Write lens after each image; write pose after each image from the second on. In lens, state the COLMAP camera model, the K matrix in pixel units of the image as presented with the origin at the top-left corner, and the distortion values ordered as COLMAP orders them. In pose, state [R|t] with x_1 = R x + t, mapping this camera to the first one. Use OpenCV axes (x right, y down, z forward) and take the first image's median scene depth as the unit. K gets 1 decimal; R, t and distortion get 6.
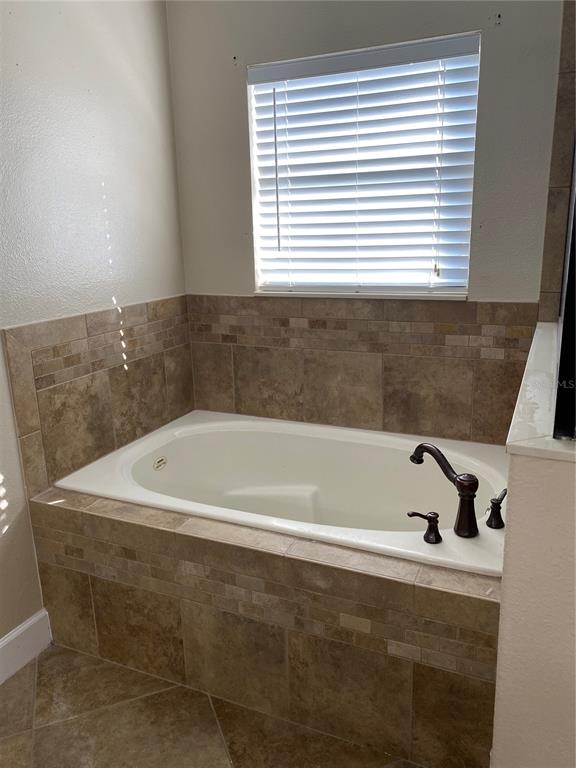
lens RADIAL K [[589.8, 0, 288.0], [0, 589.8, 384.0], [0, 0, 1]] dist [0.039343, -0.054644]
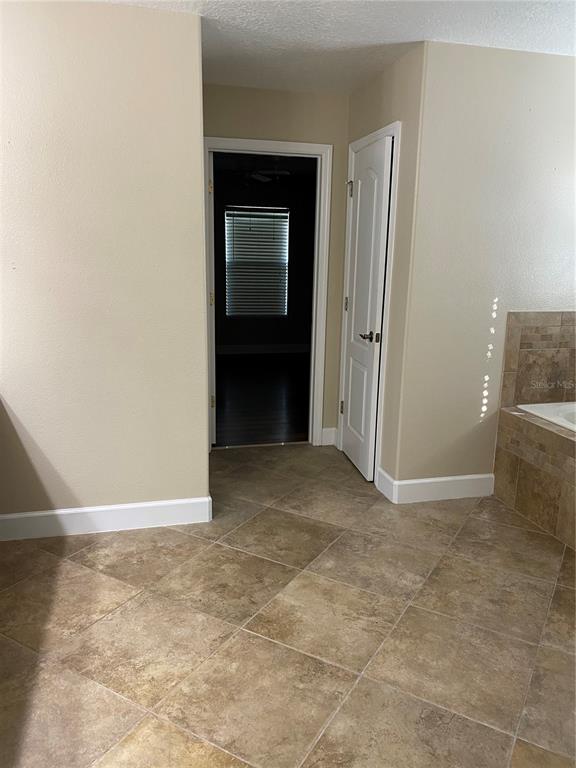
lens RADIAL K [[589.8, 0, 288.0], [0, 589.8, 384.0], [0, 0, 1]] dist [0.039343, -0.054644]
pose [[0.632102, 0.218989, -0.743297, 0.465476], [-0.232328, 0.968665, 0.087814, 0.114089], [0.739237, 0.117182, 0.663173, -0.659315]]
